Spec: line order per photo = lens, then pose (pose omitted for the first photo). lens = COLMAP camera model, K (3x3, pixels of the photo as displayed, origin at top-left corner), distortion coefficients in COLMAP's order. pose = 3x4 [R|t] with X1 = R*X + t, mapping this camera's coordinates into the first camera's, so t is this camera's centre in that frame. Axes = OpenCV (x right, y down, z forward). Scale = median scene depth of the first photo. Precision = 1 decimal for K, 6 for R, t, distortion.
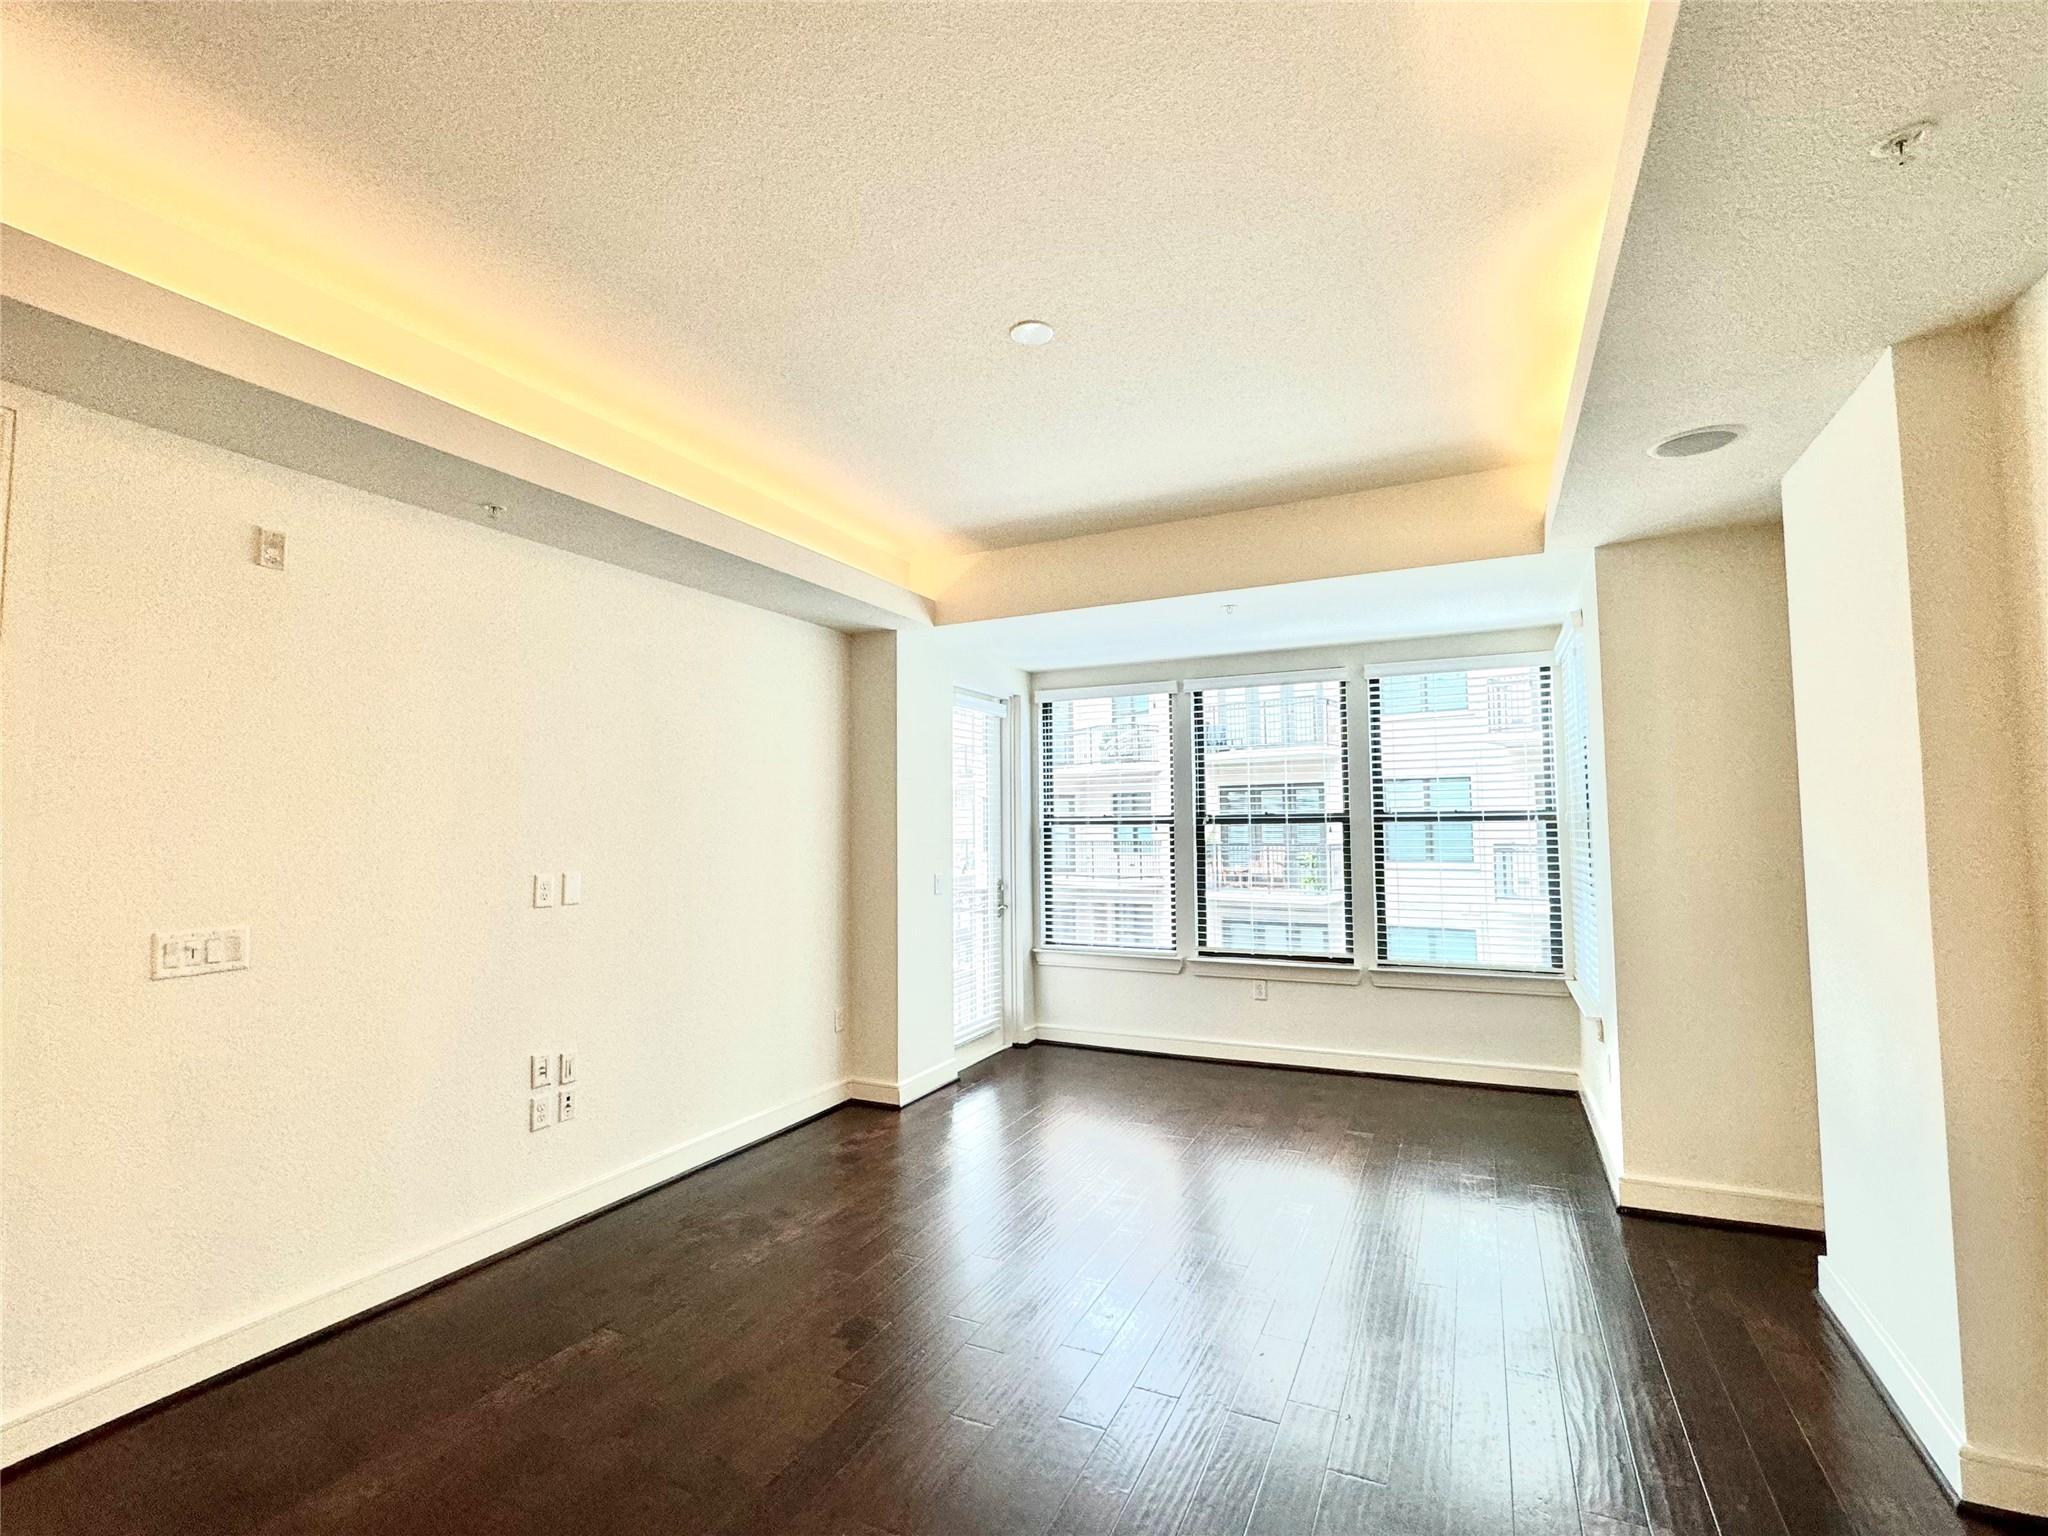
lens RADIAL K [[942.4, 0, 1020.9], [0, 942.4, 779.6], [0, 0, 1]] dist [-0.003900, 0.000366]
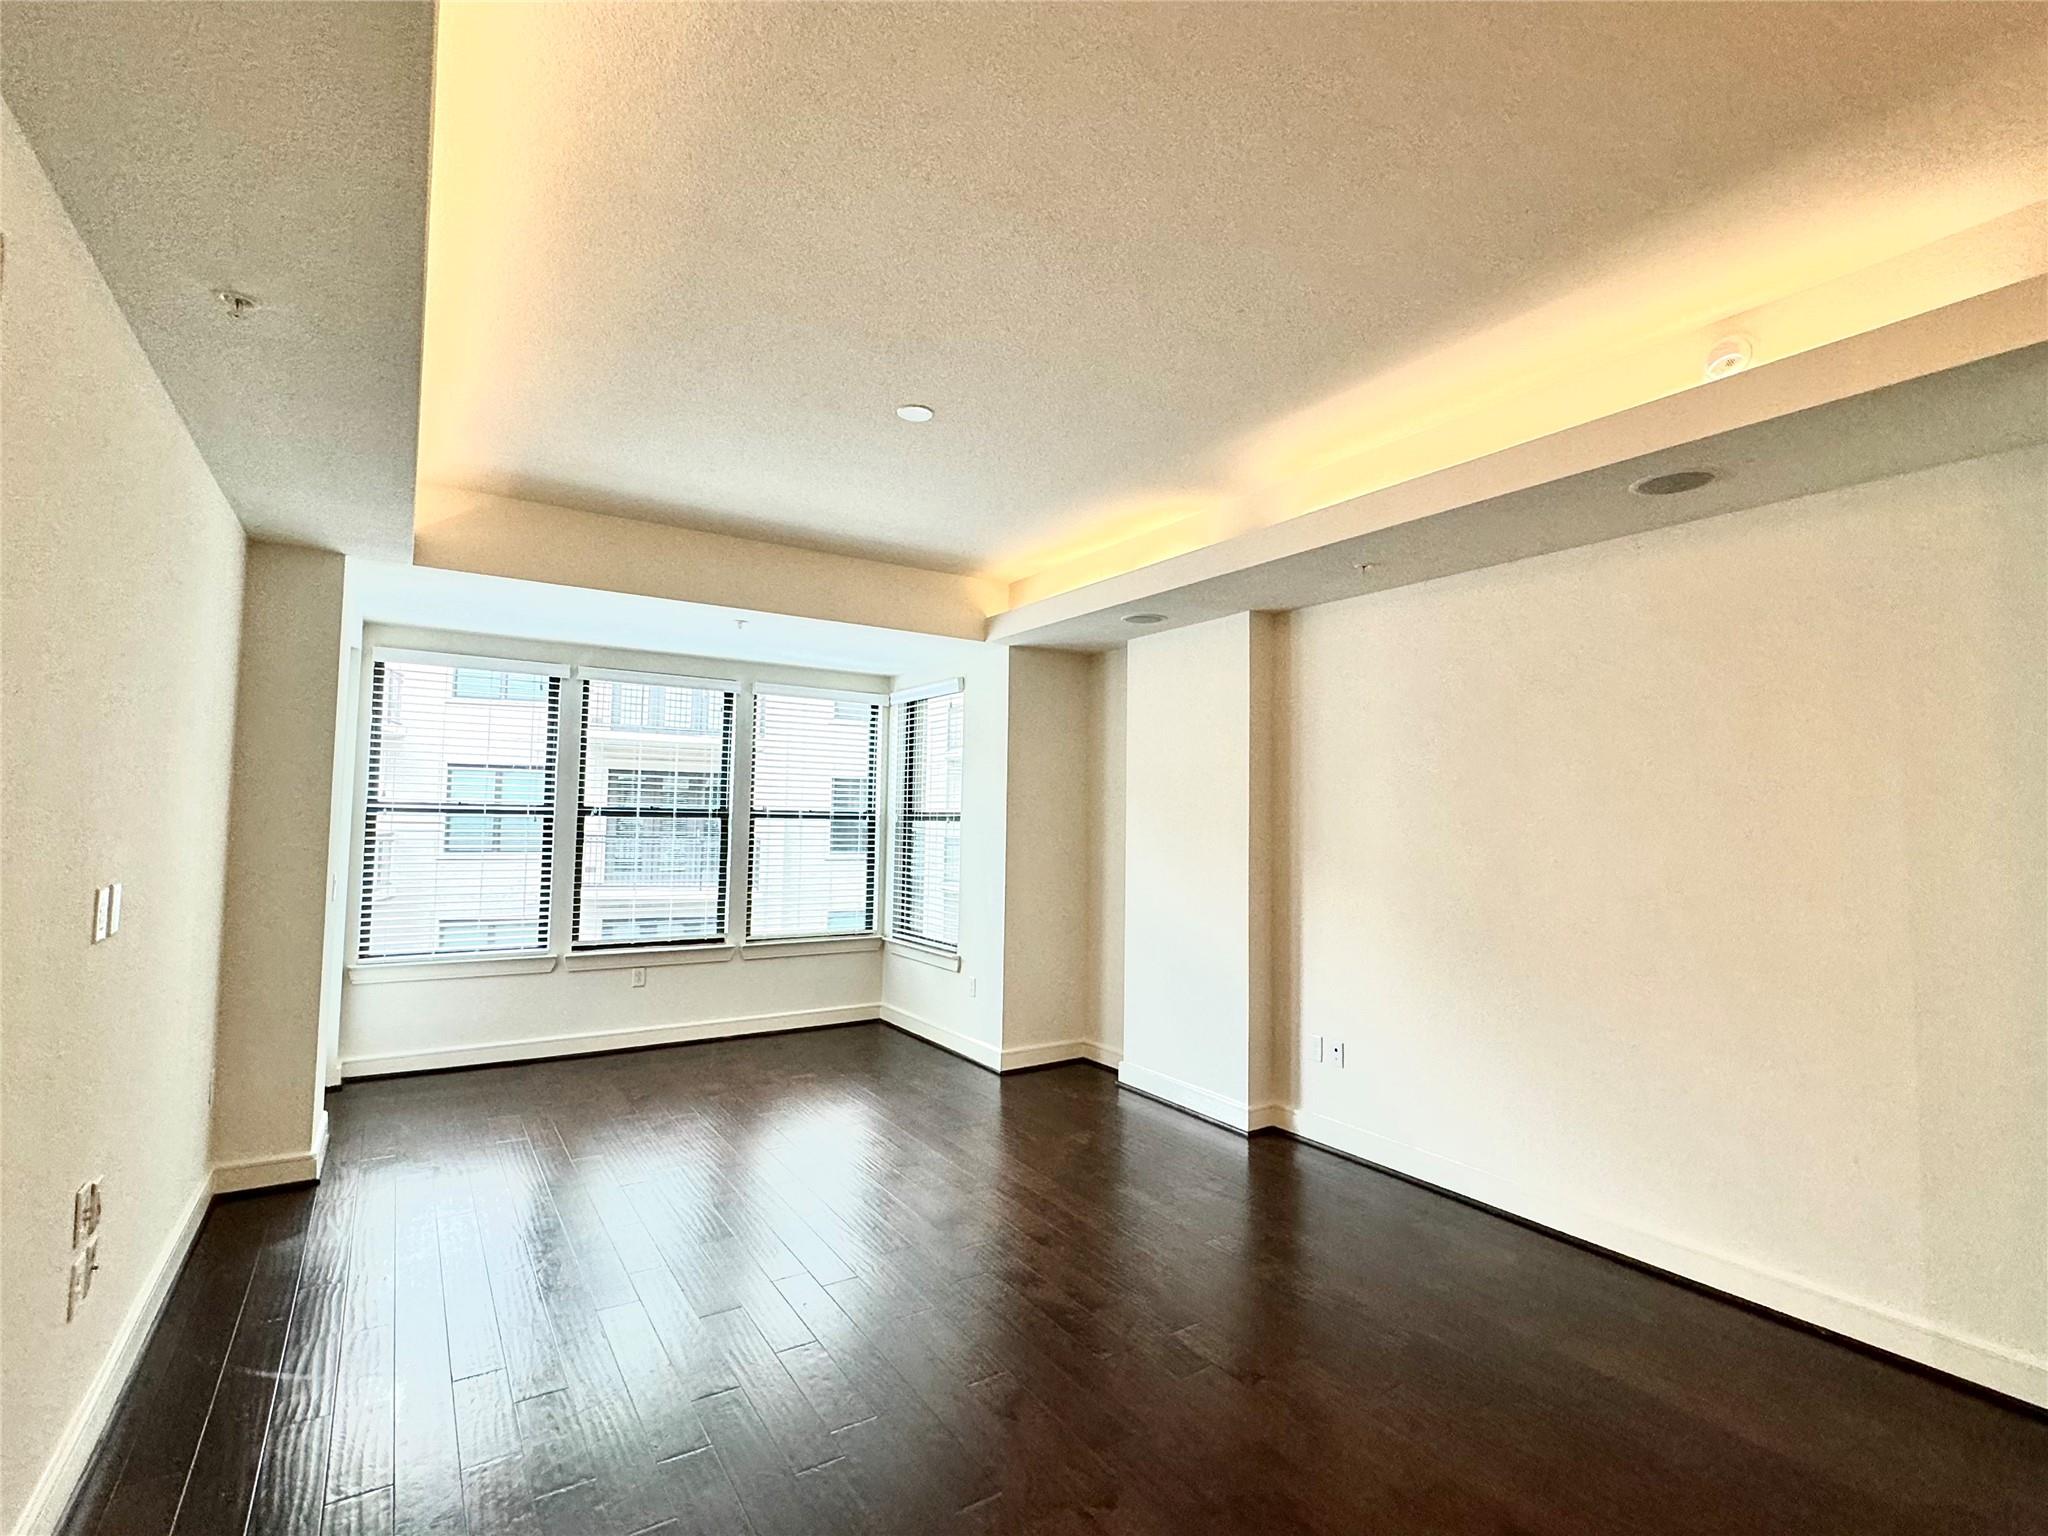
lens RADIAL K [[942.4, 0, 1016.7], [0, 942.4, 760.2], [0, 0, 1]] dist [-0.003900, 0.000366]
pose [[0.512088, 0.074713, 0.855677, -0.425161], [-0.062643, 0.996805, -0.049546, 0.010323], [-0.856646, -0.028230, 0.515132, 0.113774]]
